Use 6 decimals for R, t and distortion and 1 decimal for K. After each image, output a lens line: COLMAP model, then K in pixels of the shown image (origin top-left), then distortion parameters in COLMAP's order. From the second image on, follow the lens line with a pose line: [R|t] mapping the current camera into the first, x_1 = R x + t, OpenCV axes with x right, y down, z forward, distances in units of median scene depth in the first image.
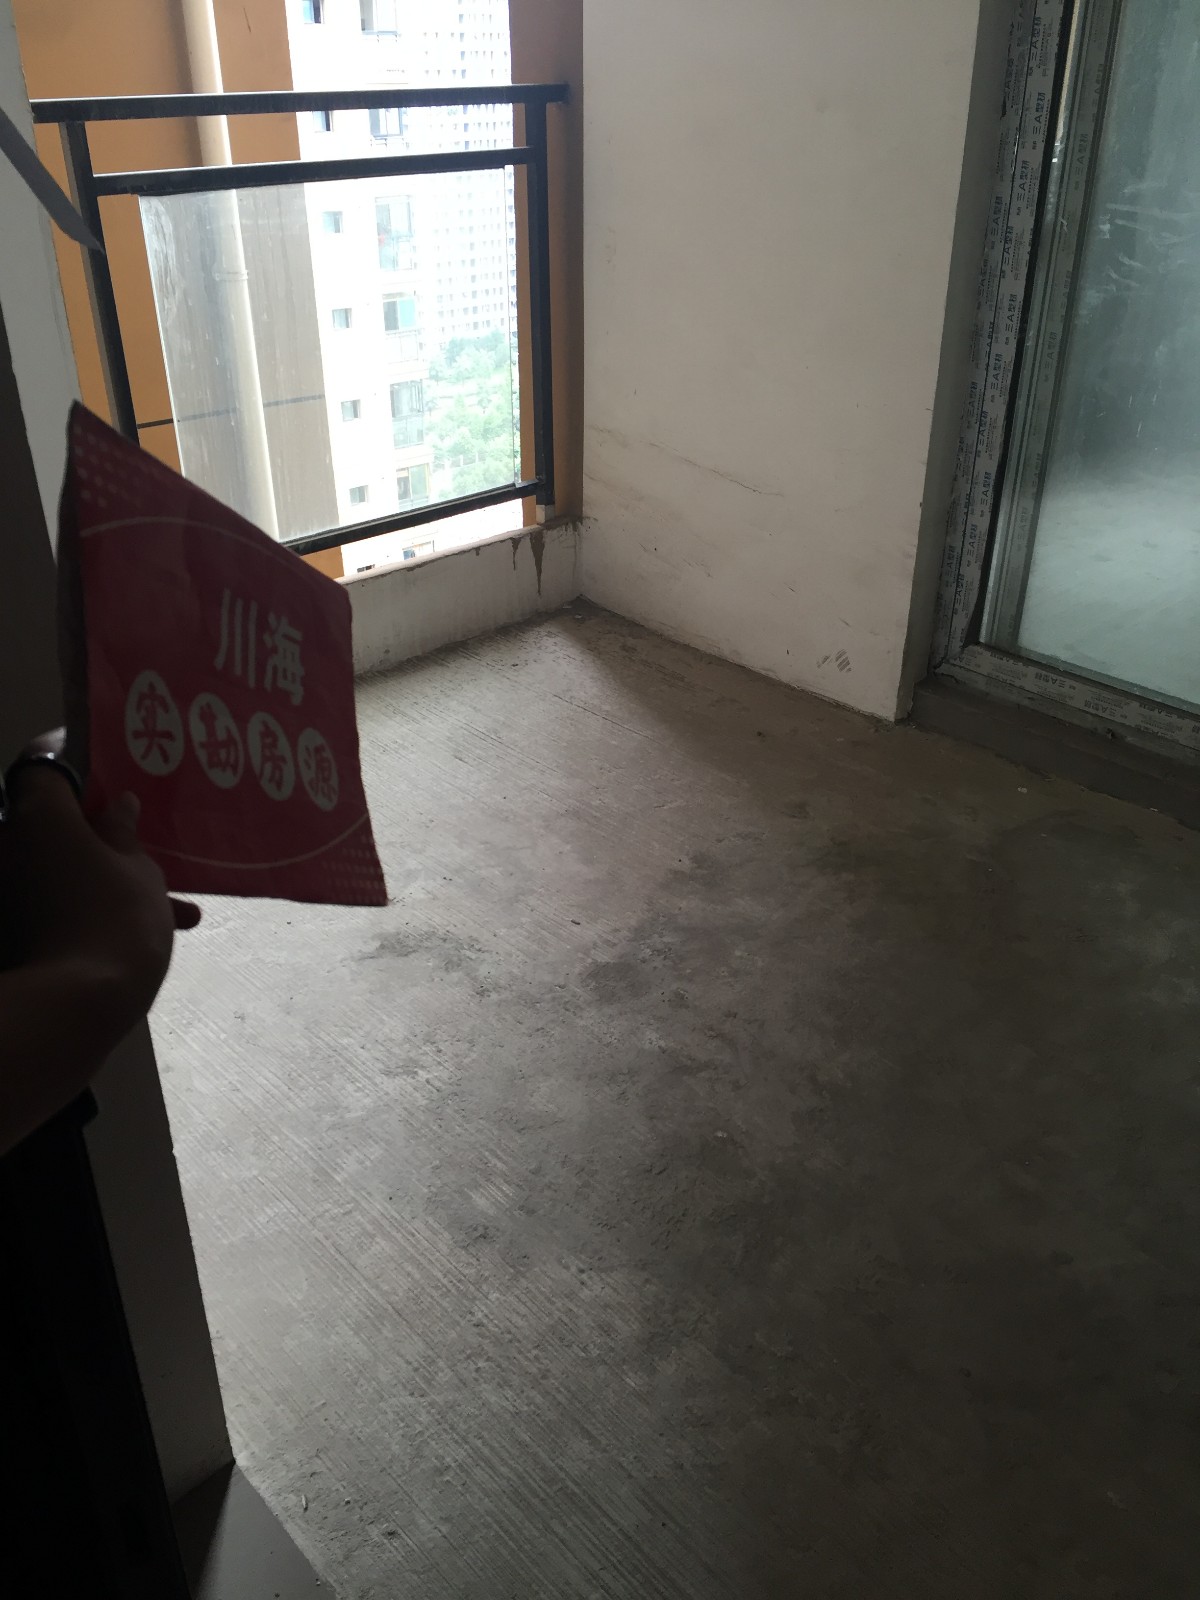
lens RADIAL K [[1373.2, 0, 620.3], [0, 1373.2, 803.1], [0, 0, 1]] dist [0.082894, -0.102801]
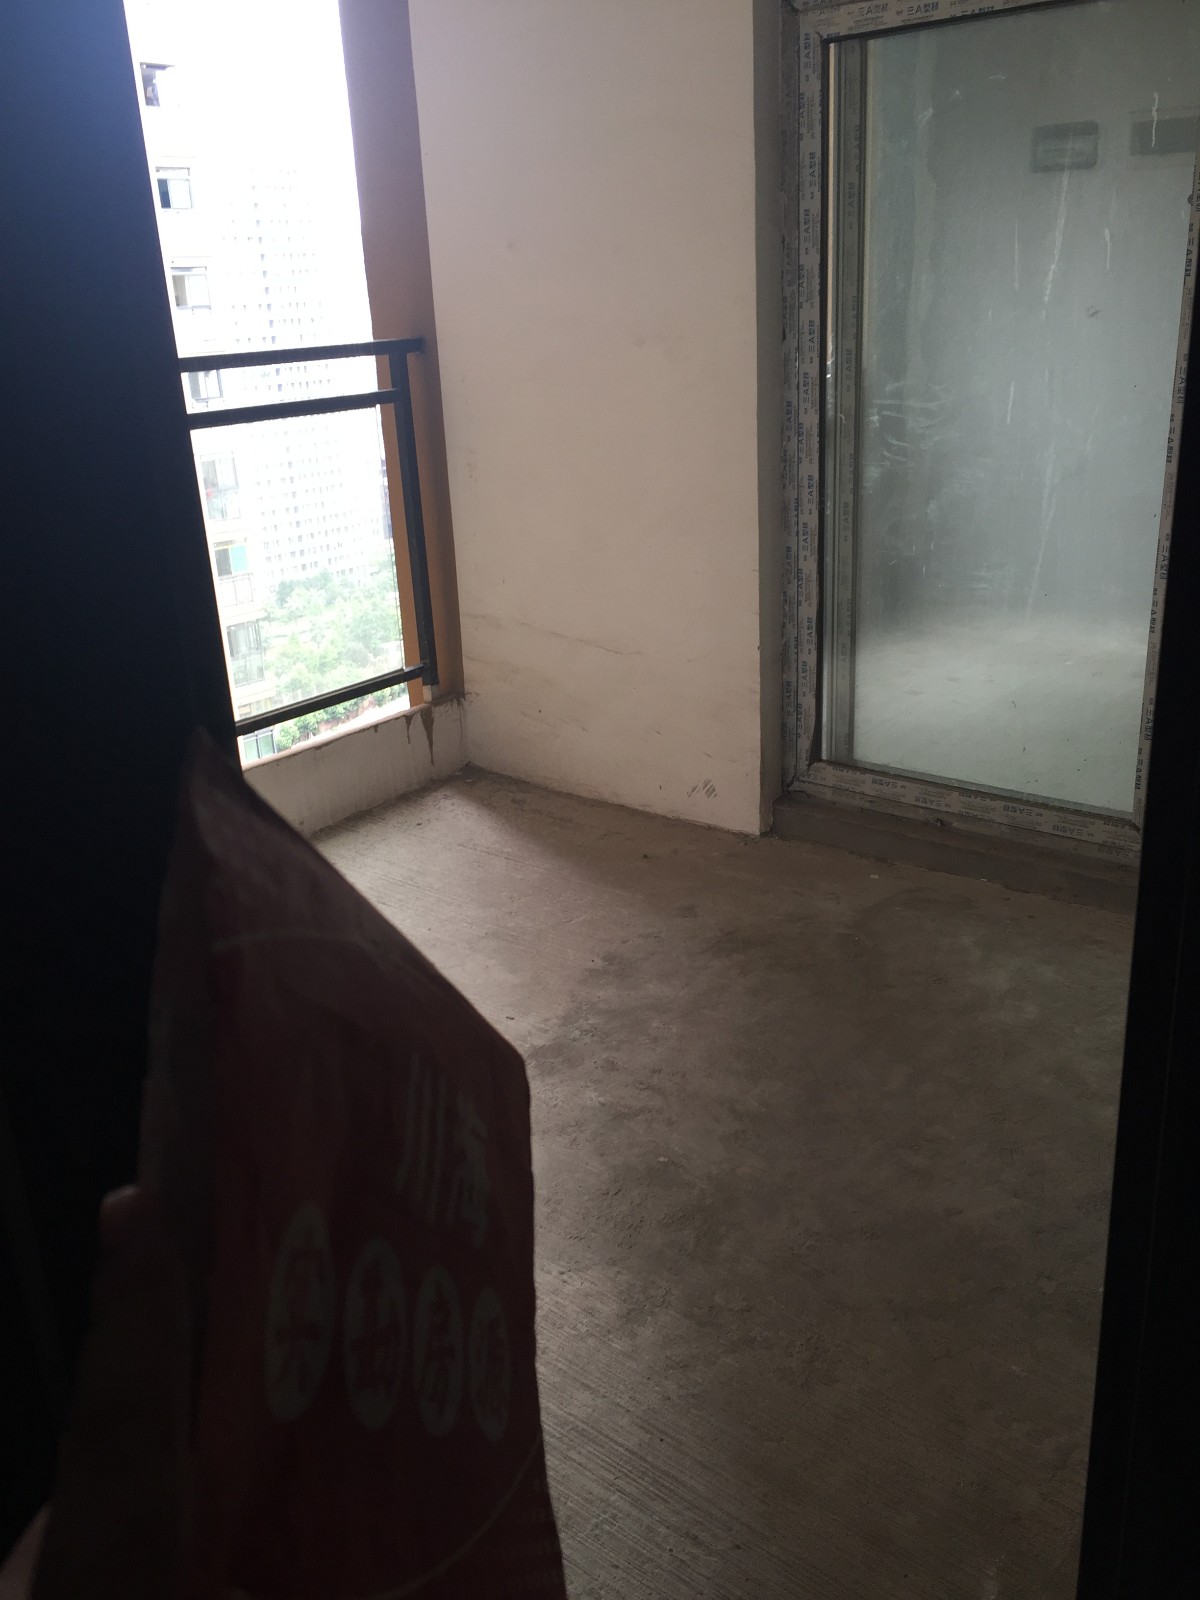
lens RADIAL K [[1373.2, 0, 620.3], [0, 1373.2, 803.1], [0, 0, 1]] dist [0.082894, -0.102801]
pose [[0.989602, -0.094562, 0.108377, -0.043806], [0.109760, 0.983451, -0.144139, 0.077160], [-0.092954, 0.154535, 0.983605, -0.141175]]
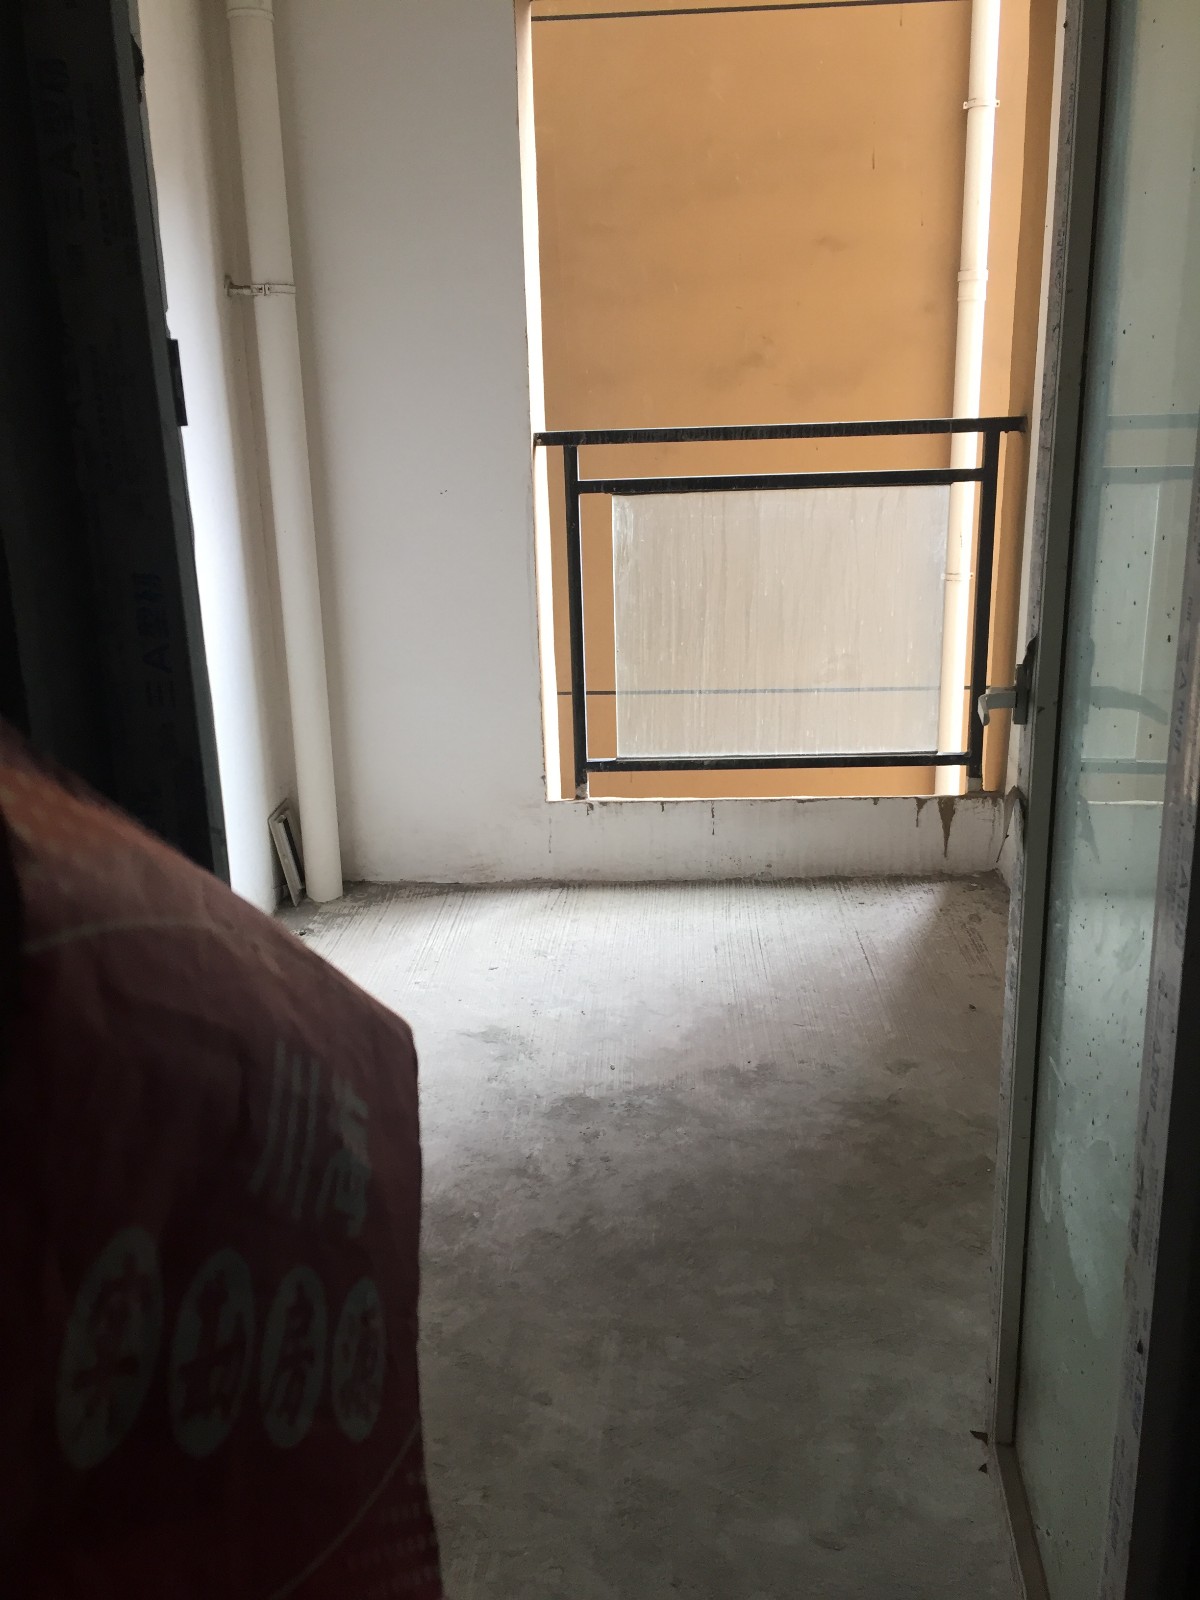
lens RADIAL K [[1381.0, 0, 600.0], [0, 1381.0, 800.0], [0, 0, 1]] dist [0.081545, -0.000668]
pose [[0.703762, 0.179411, -0.687409, 0.655675], [-0.323080, 0.942569, -0.084759, -0.022189], [0.632723, 0.281738, 0.721308, 0.068898]]
